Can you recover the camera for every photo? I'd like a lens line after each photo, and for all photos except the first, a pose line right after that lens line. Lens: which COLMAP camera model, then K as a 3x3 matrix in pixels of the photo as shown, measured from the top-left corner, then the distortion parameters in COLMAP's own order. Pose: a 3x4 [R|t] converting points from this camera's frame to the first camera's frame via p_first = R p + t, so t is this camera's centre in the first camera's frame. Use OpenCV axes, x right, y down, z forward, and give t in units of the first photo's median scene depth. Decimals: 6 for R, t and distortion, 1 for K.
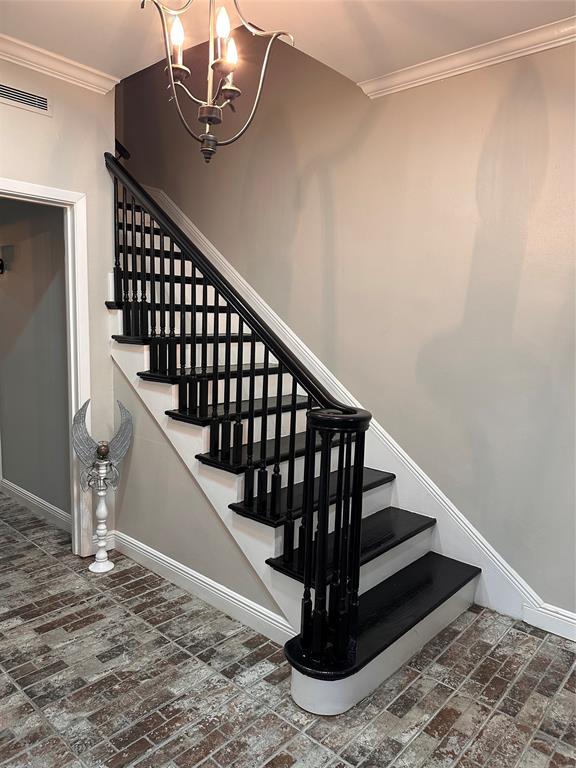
lens RADIAL K [[546.4, 0, 288.0], [0, 546.4, 384.0], [0, 0, 1]] dist [0.004653, -0.006989]
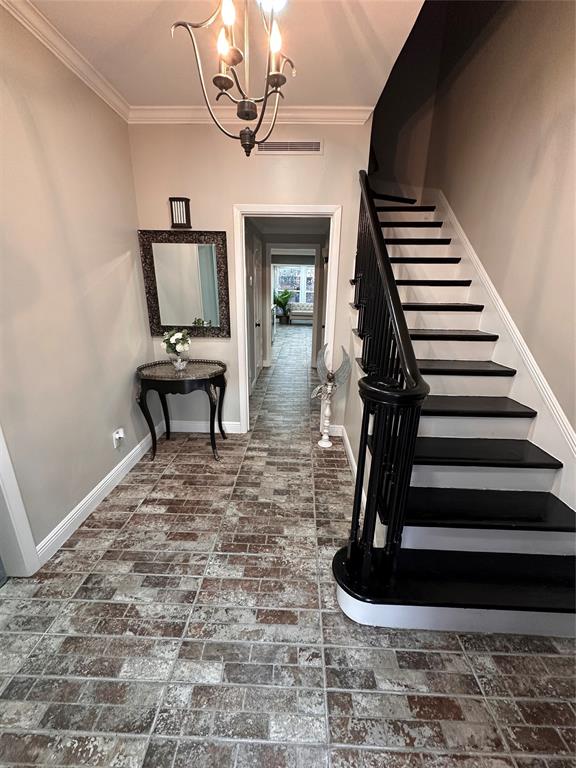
lens RADIAL K [[314.9, 0, 288.0], [0, 314.9, 384.0], [0, 0, 1]] dist [-0.002521, 0.000482]
pose [[0.639280, 0.215498, -0.738161, 0.370827], [-0.092687, 0.974525, 0.204231, -0.047851], [0.763367, -0.062143, 0.642968, 0.419118]]
